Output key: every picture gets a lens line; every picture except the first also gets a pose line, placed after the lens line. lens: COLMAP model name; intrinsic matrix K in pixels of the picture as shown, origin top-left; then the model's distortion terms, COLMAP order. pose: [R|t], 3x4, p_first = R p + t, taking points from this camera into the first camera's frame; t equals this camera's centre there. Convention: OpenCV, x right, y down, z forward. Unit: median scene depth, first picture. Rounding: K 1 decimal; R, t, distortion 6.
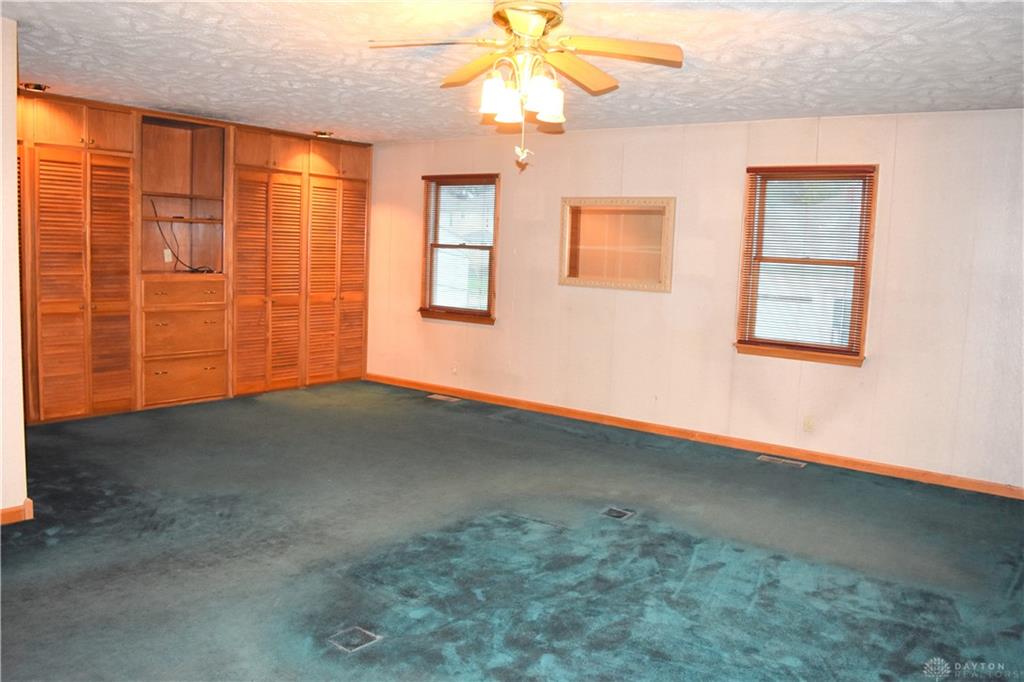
lens RADIAL K [[807.5, 0, 512.0], [0, 807.5, 341.0], [0, 0, 1]] dist [-0.072478, 0.003100]
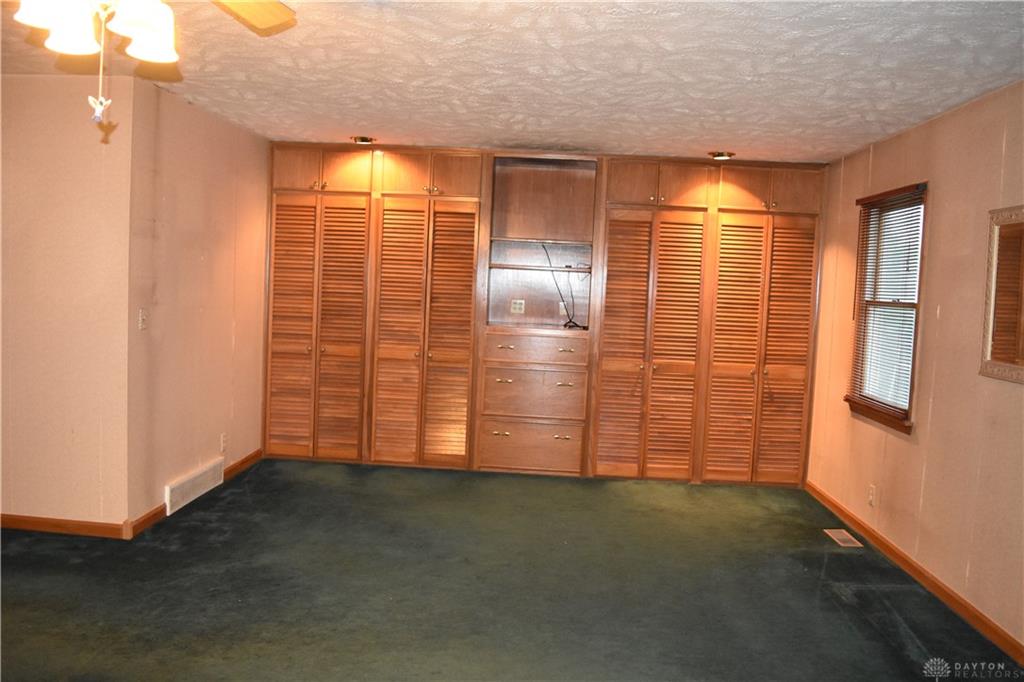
lens RADIAL K [[807.5, 0, 512.0], [0, 807.5, 341.0], [0, 0, 1]] dist [-0.072478, 0.003100]
pose [[0.565590, 0.047501, -0.823317, 0.344088], [-0.118257, 0.992694, -0.023966, -0.048431], [0.816164, 0.110918, 0.567075, 0.505052]]
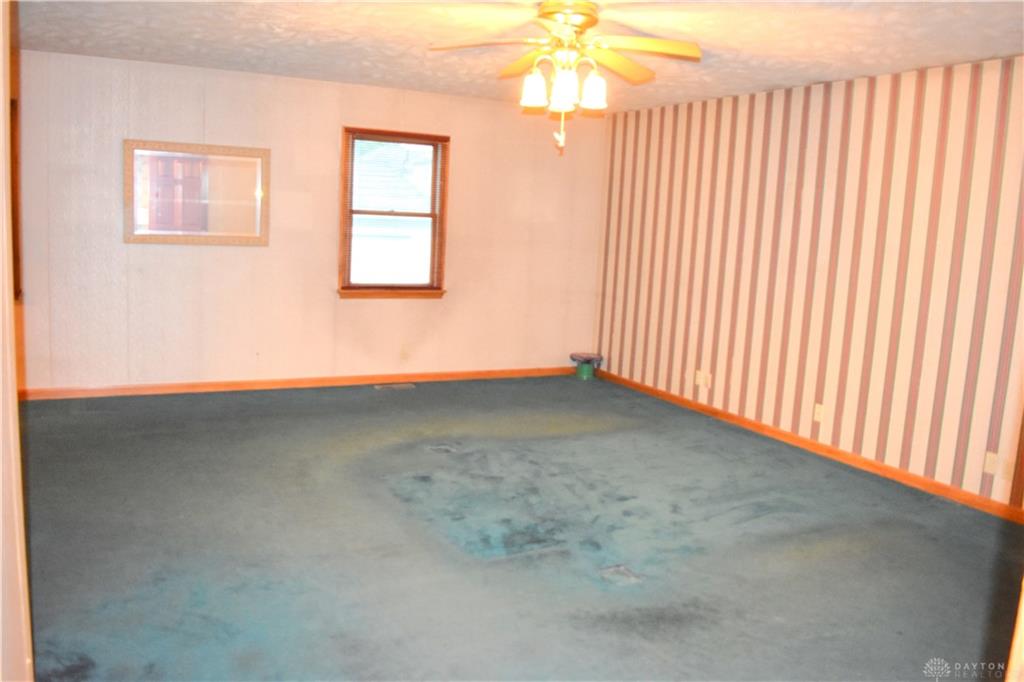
lens RADIAL K [[807.5, 0, 512.0], [0, 807.5, 341.0], [0, 0, 1]] dist [-0.072478, 0.003100]
pose [[0.447465, -0.150766, 0.881502, -0.575468], [0.069519, 0.988568, 0.133789, -0.057227], [-0.891595, 0.001415, 0.452831, 0.294642]]
